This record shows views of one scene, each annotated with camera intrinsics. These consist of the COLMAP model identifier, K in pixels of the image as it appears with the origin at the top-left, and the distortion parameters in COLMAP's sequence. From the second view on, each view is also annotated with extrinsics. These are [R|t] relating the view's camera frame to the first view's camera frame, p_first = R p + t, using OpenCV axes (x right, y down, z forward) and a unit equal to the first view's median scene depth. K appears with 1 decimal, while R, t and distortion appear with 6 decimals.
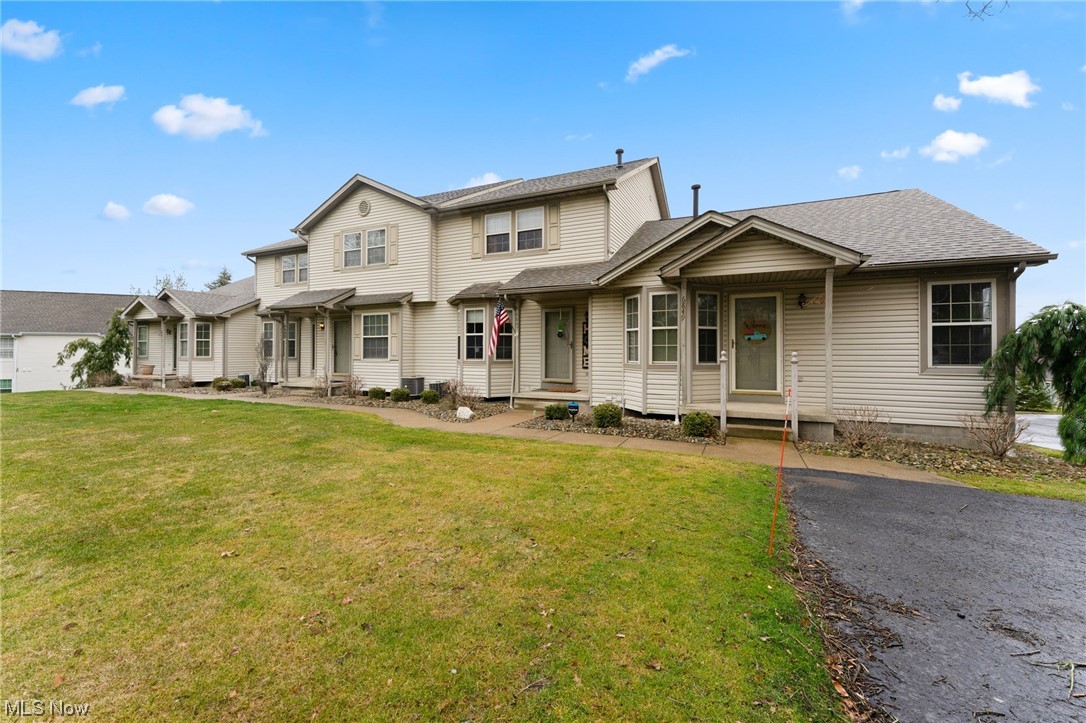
lens RADIAL K [[425.2, 0, 543.0], [0, 425.2, 361.5], [0, 0, 1]] dist [0.001704, 0.000091]
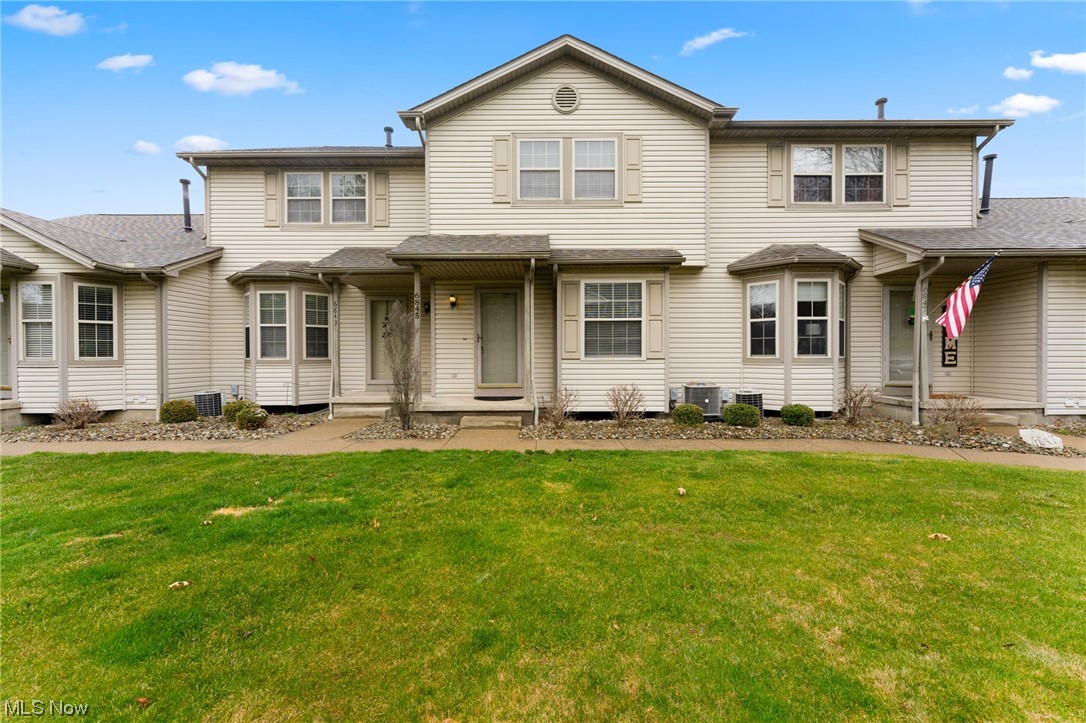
lens RADIAL K [[456.6, 0, 543.0], [0, 456.6, 361.5], [0, 0, 1]] dist [0.000527, -0.000085]
pose [[0.908295, -0.017503, 0.417964, -0.659919], [0.013739, 0.999833, 0.012014, -0.008297], [-0.418104, -0.005170, 0.908384, 0.405017]]
